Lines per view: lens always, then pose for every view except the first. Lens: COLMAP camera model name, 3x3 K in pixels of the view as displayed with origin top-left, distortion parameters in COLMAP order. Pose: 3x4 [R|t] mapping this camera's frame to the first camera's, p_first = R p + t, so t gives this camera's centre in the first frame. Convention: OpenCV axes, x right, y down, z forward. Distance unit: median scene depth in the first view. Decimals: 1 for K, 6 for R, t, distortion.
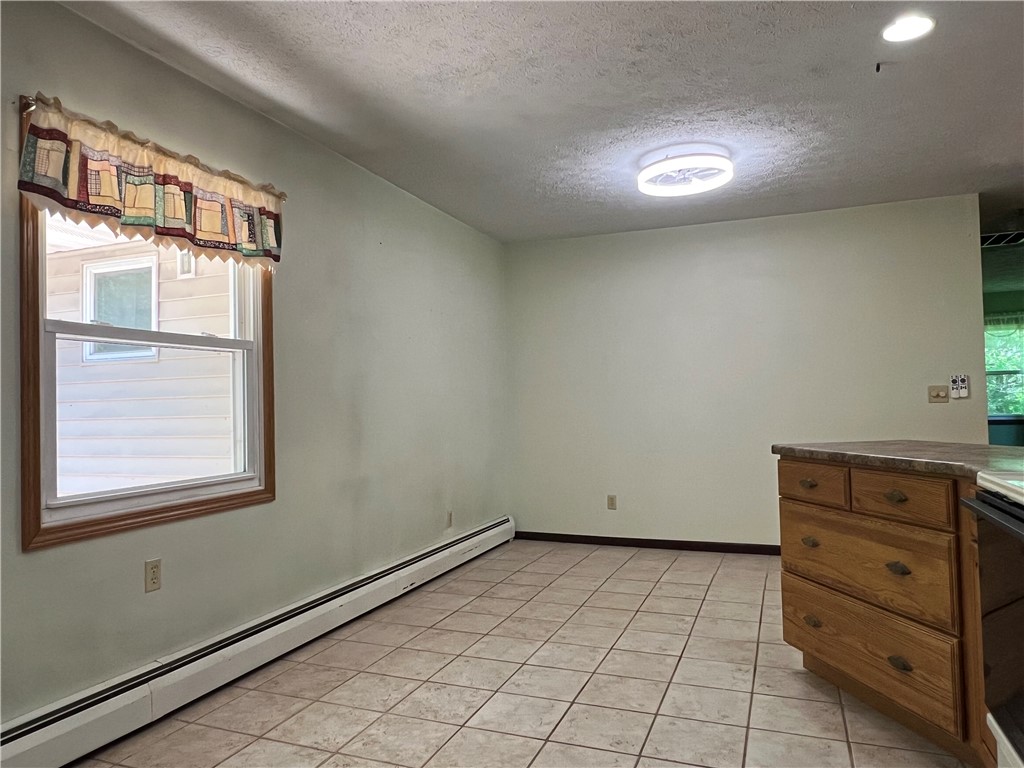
lens RADIAL K [[699.7, 0, 506.7], [0, 699.7, 386.5], [0, 0, 1]] dist [-0.029674, 0.002428]
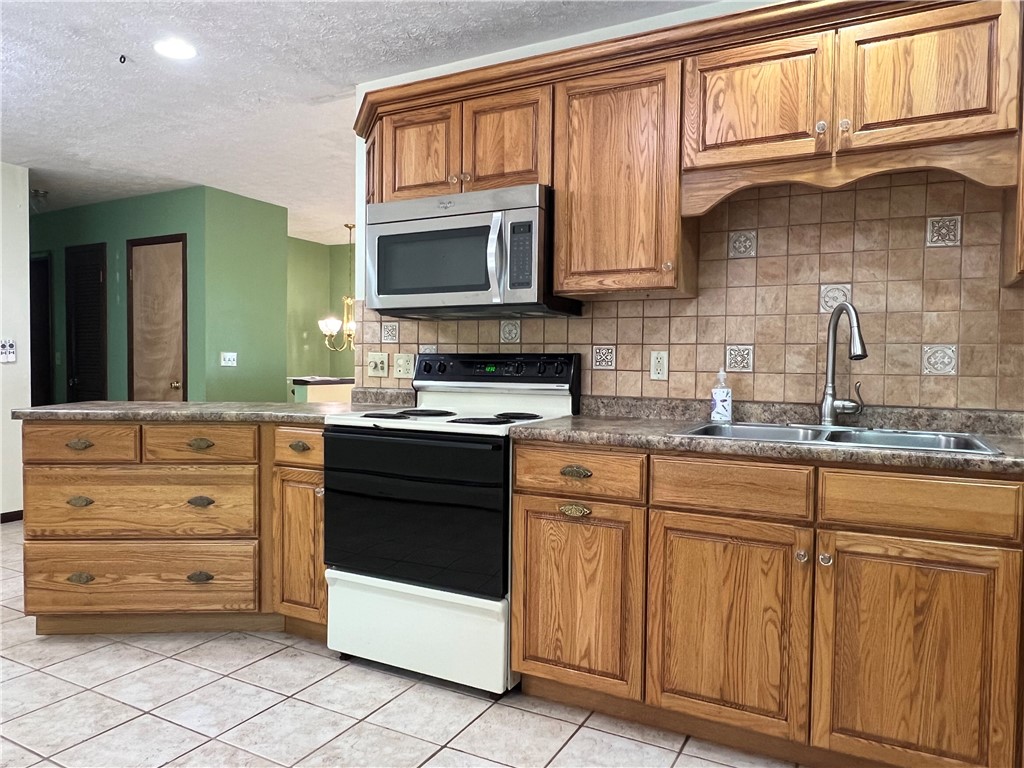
lens RADIAL K [[699.7, 0, 506.8], [0, 699.7, 384.2], [0, 0, 1]] dist [-0.029674, 0.002428]
pose [[0.095989, -0.004406, 0.995373, -0.589194], [-0.041899, 0.999086, 0.008463, 0.017962], [-0.994500, -0.042518, 0.095716, 0.323947]]
